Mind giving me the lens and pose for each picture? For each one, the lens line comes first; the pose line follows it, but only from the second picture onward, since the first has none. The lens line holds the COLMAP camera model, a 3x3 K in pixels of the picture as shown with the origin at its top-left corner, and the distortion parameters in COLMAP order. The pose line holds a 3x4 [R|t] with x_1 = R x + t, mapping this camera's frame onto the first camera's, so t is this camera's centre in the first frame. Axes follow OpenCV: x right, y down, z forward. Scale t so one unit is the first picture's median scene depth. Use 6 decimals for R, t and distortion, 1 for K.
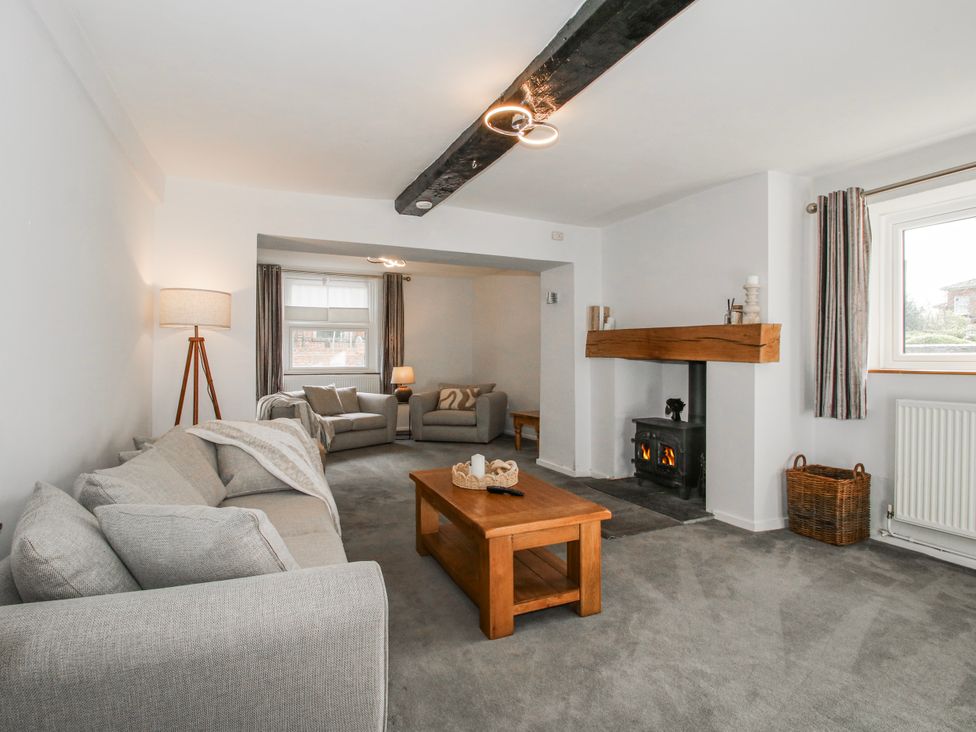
lens RADIAL K [[508.9, 0, 487.6], [0, 508.9, 364.5], [0, 0, 1]] dist [-0.002808, -0.010855]
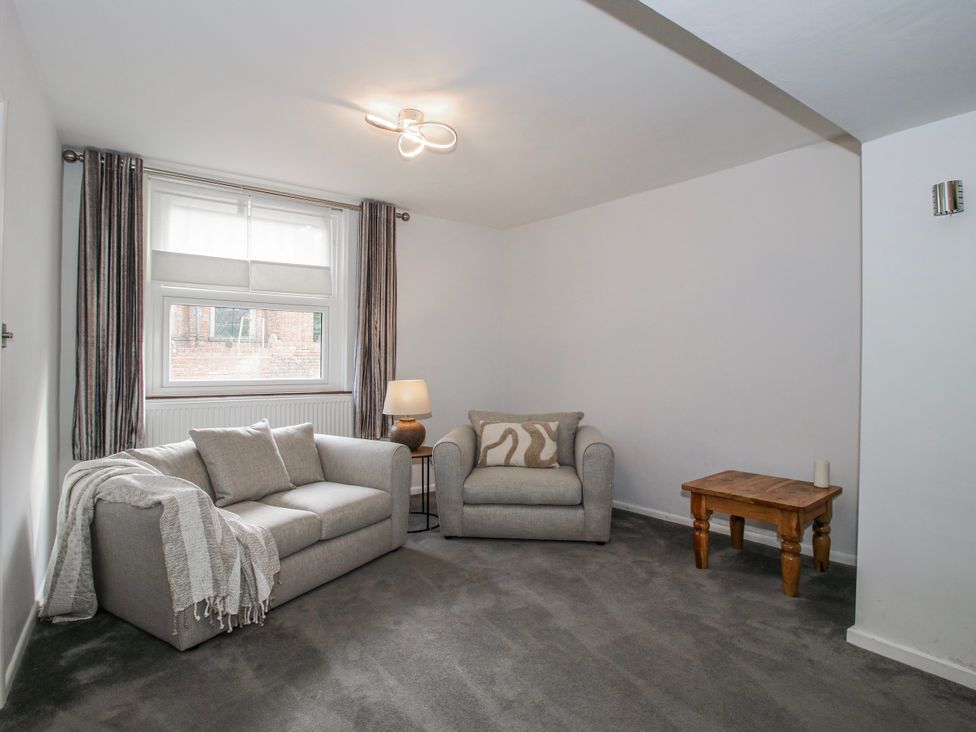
lens RADIAL K [[508.9, 0, 487.1], [0, 508.9, 363.3], [0, 0, 1]] dist [-0.002808, -0.010855]
pose [[0.985027, 0.005093, 0.172327, -0.179934], [-0.002428, 0.999874, -0.015673, -0.005132], [-0.172386, 0.015020, 0.984915, 0.503490]]
